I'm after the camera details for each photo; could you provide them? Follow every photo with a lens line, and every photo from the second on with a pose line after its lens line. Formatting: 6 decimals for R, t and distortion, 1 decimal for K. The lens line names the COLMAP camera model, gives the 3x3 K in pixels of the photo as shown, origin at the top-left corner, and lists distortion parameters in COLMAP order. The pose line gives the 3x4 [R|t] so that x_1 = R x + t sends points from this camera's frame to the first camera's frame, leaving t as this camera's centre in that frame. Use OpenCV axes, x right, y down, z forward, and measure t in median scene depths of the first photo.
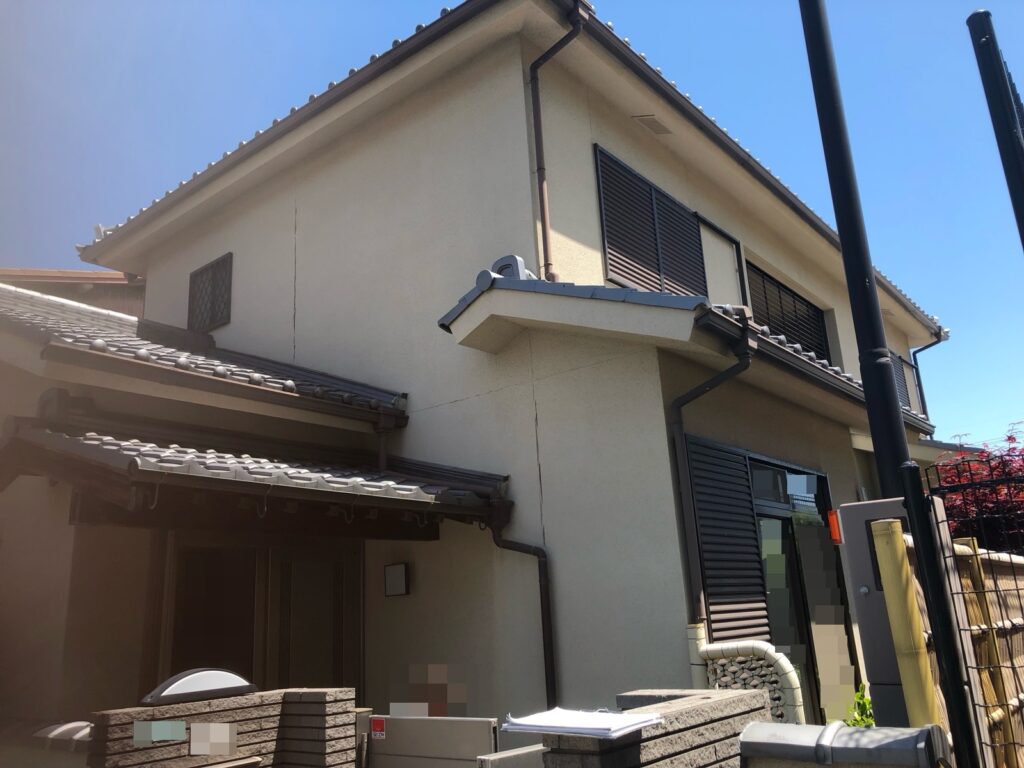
lens RADIAL K [[806.4, 0, 512.0], [0, 806.4, 384.0], [0, 0, 1]] dist [0.042666, -0.002122]
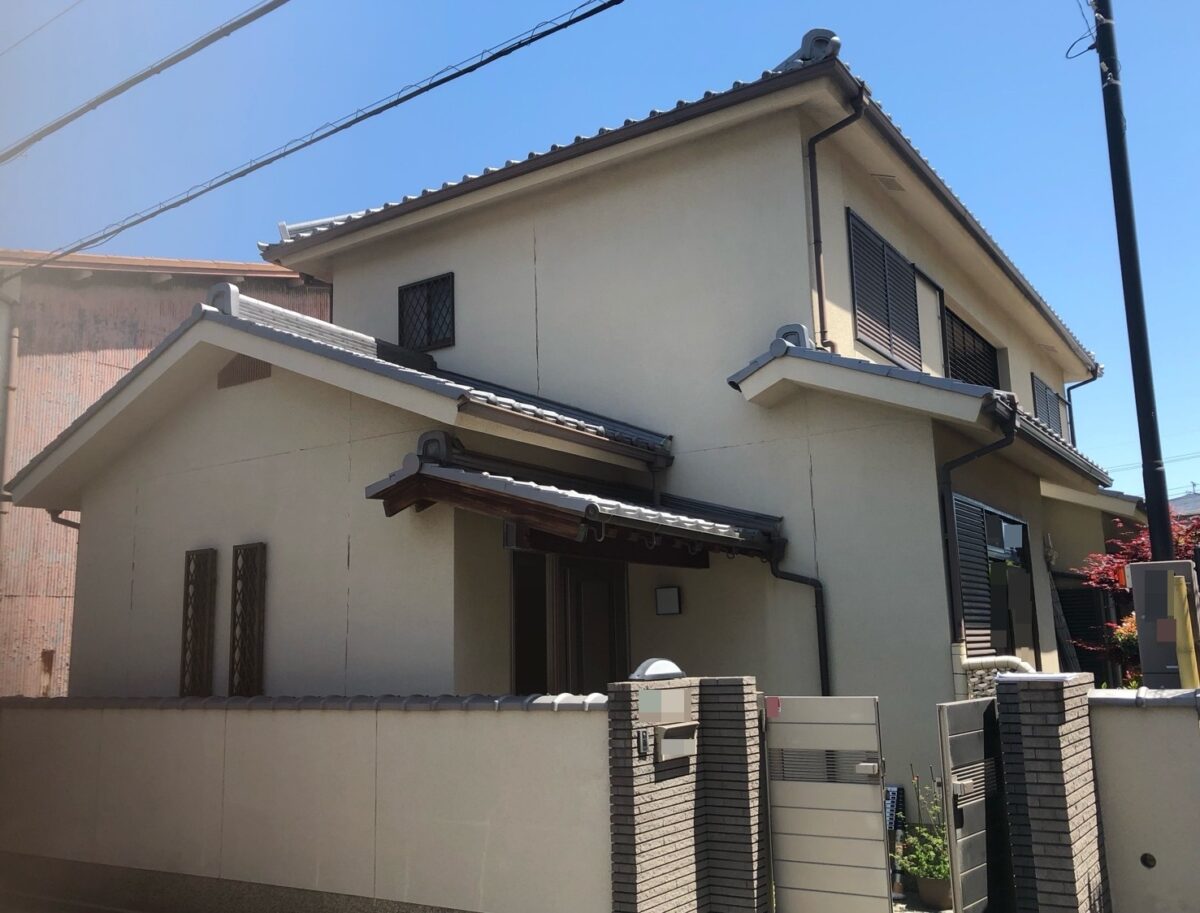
lens RADIAL K [[1071.8, 0, 600.0], [0, 1071.8, 456.5], [0, 0, 1]] dist [0.064047, -0.008139]
pose [[0.992486, 0.044729, 0.113887, -0.427005], [-0.055142, 0.994415, 0.089989, -0.092732], [-0.109226, -0.095593, 0.989410, -0.465972]]
